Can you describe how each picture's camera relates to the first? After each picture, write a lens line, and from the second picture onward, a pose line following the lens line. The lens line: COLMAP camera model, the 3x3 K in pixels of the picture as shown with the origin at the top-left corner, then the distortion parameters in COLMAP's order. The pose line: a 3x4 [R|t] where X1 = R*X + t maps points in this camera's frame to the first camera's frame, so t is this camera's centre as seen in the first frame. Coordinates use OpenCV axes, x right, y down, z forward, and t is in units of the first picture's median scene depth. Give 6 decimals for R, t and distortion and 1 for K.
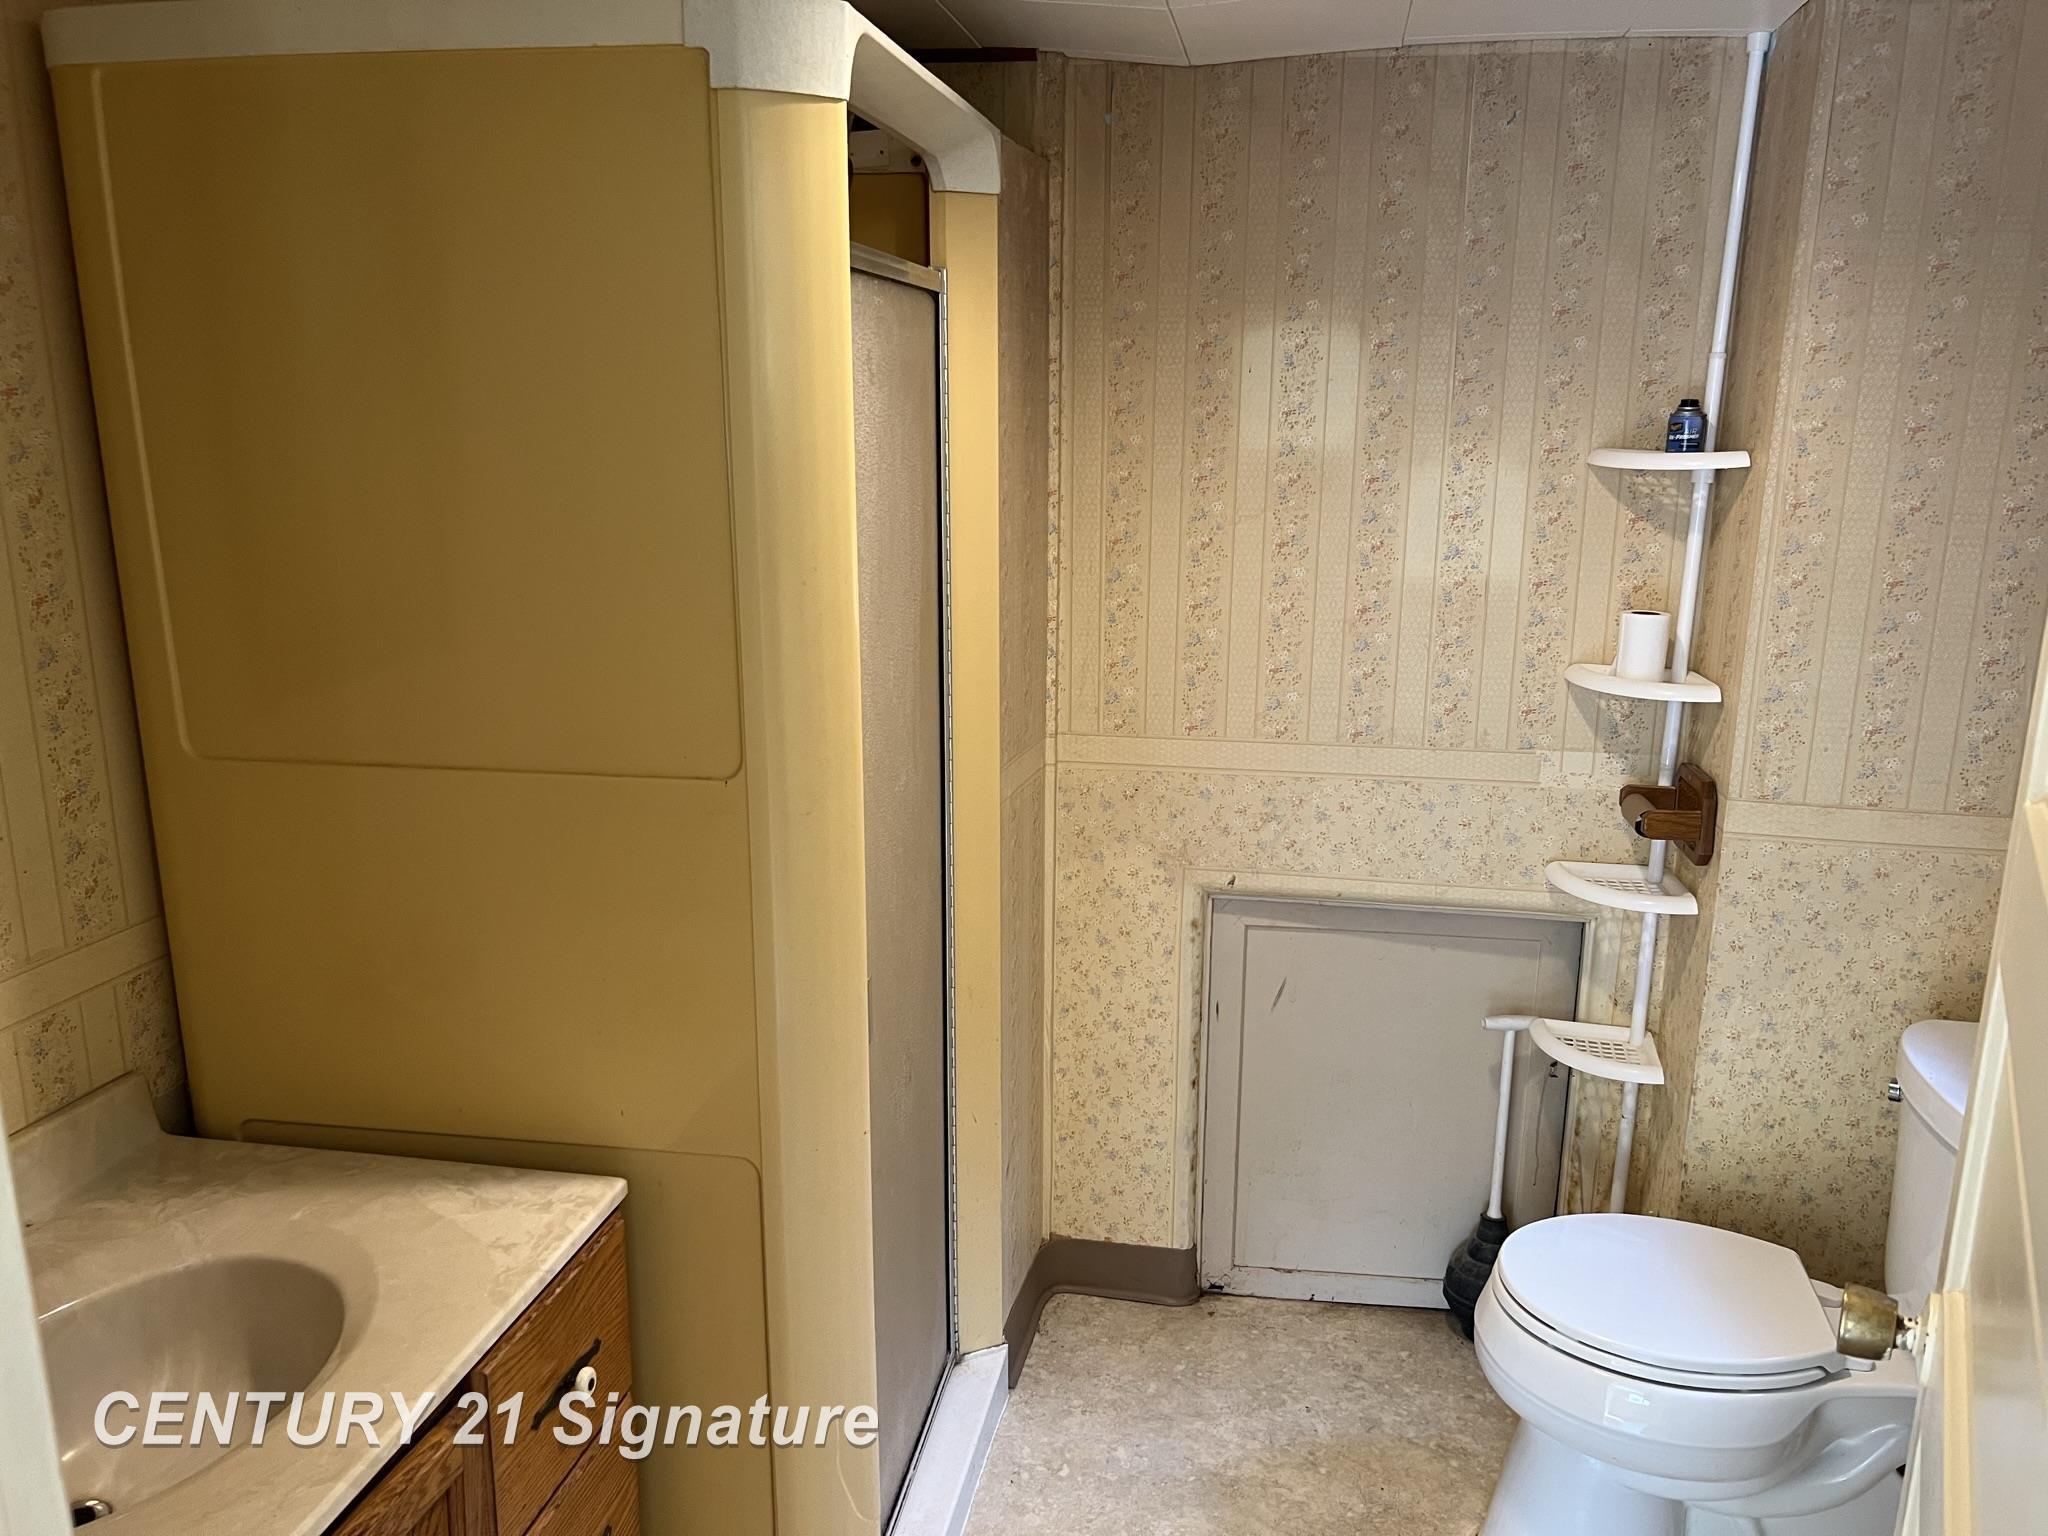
lens RADIAL K [[1537.7, 0, 1029.3], [0, 1537.7, 774.9], [0, 0, 1]] dist [0.005912, -0.001913]
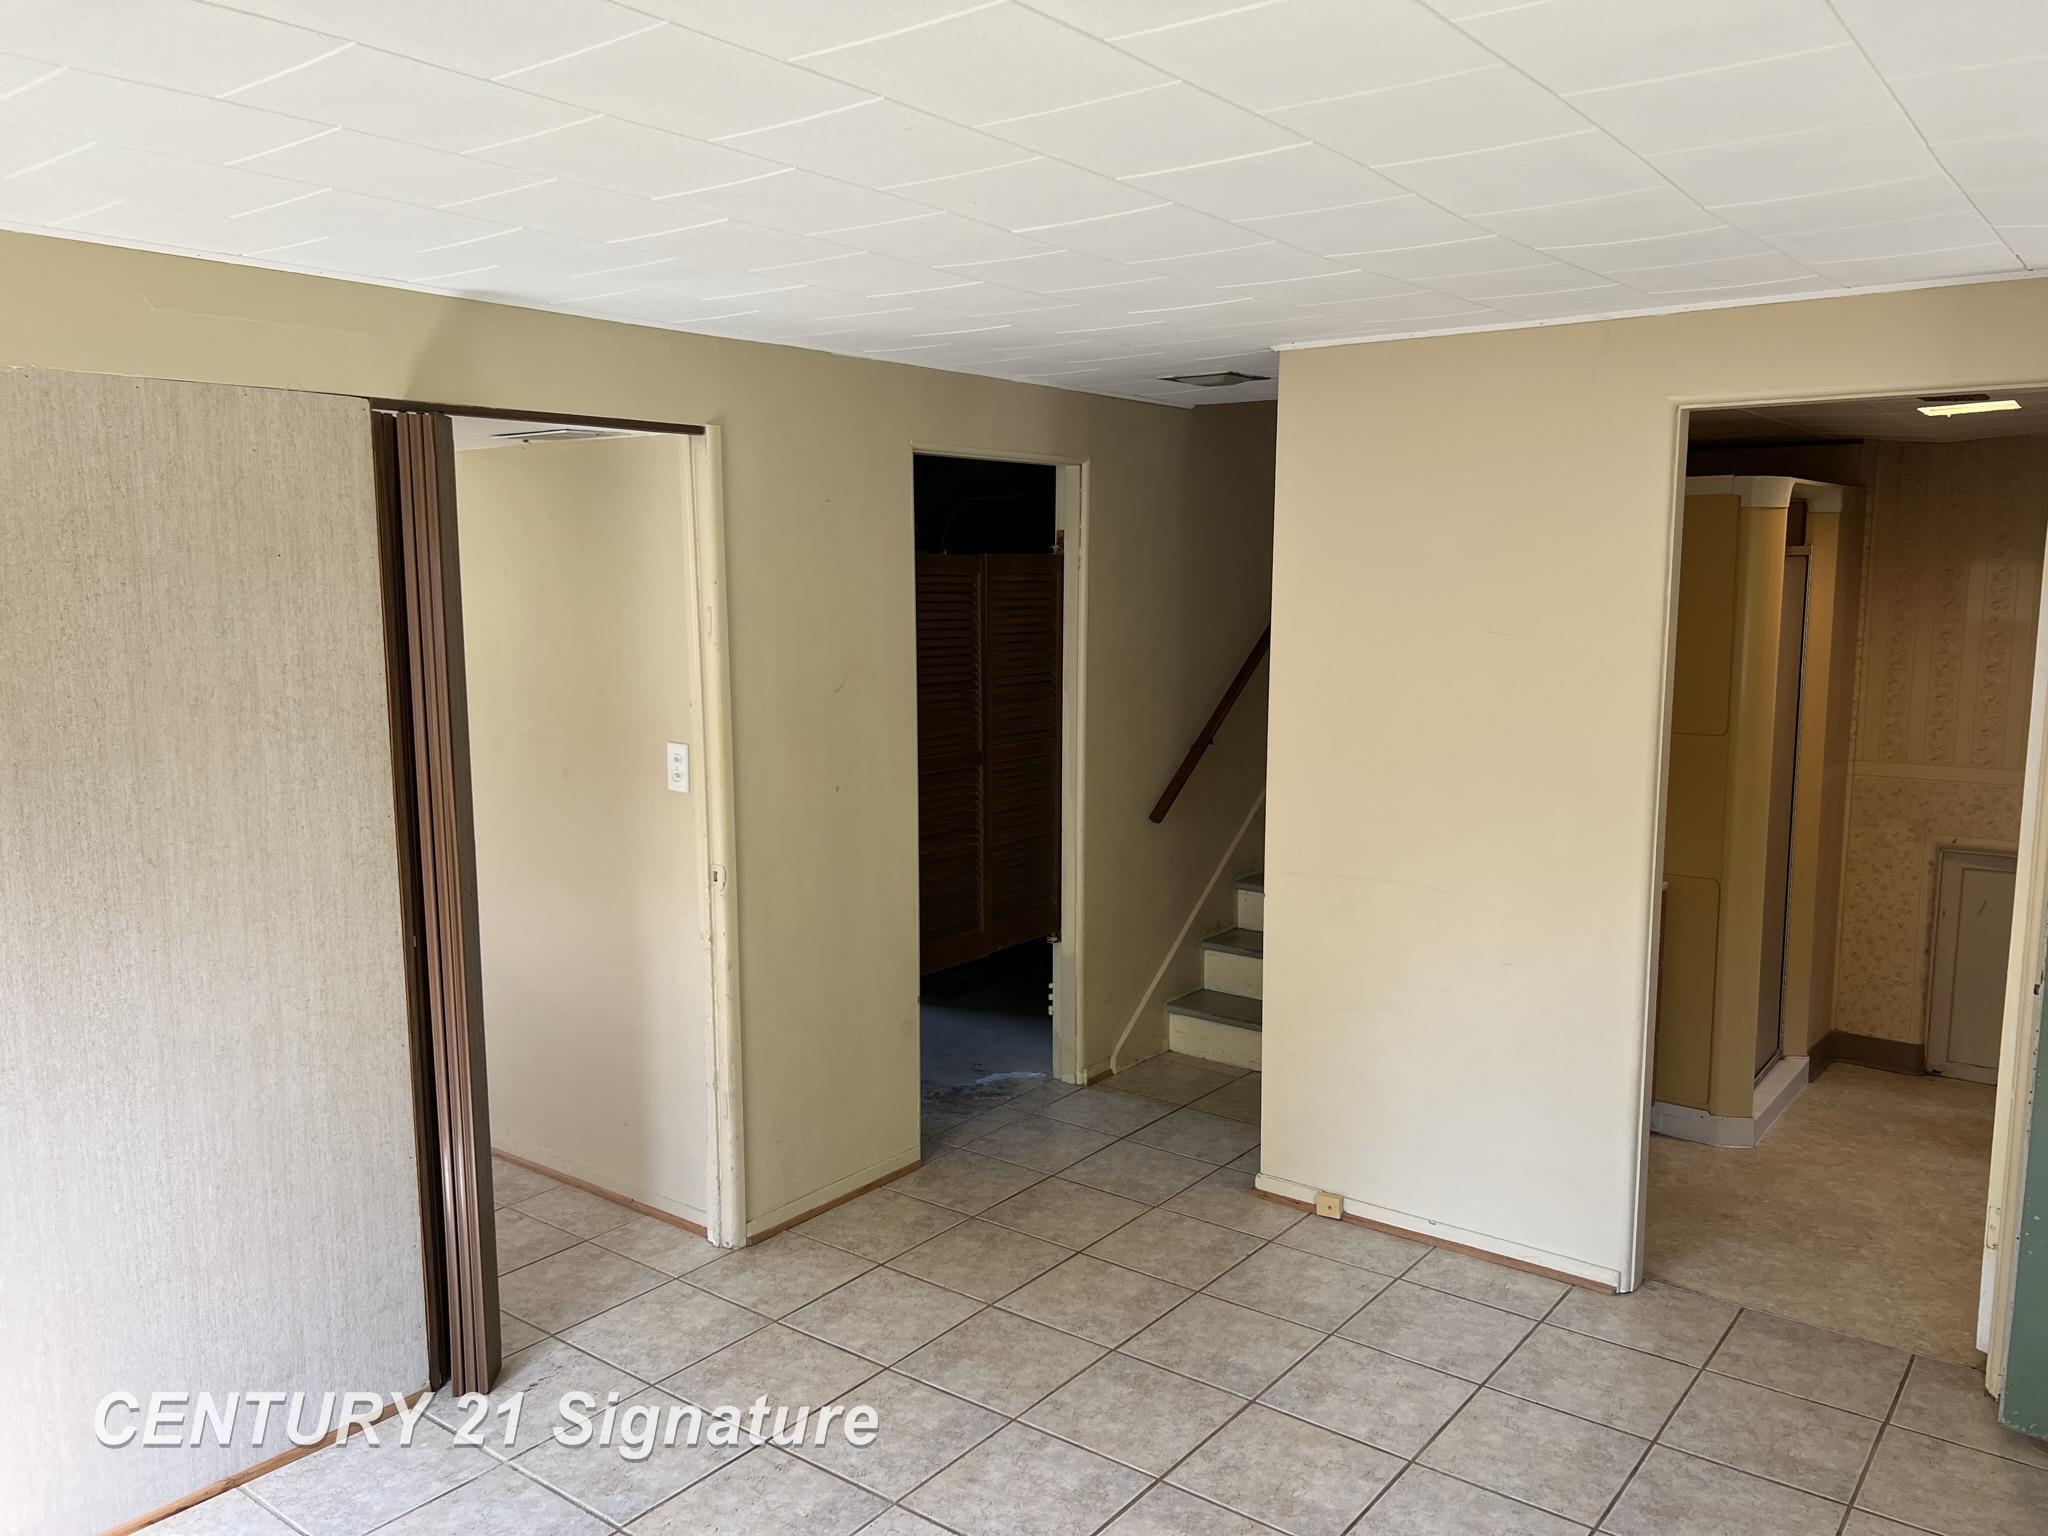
lens RADIAL K [[1537.7, 0, 1014.4], [0, 1537.7, 784.7], [0, 0, 1]] dist [0.005912, -0.001913]
pose [[0.882893, 0.054341, -0.466420, -0.010801], [-0.097913, 0.992753, -0.069678, 0.244894], [0.459254, 0.107186, 0.881815, -1.225417]]
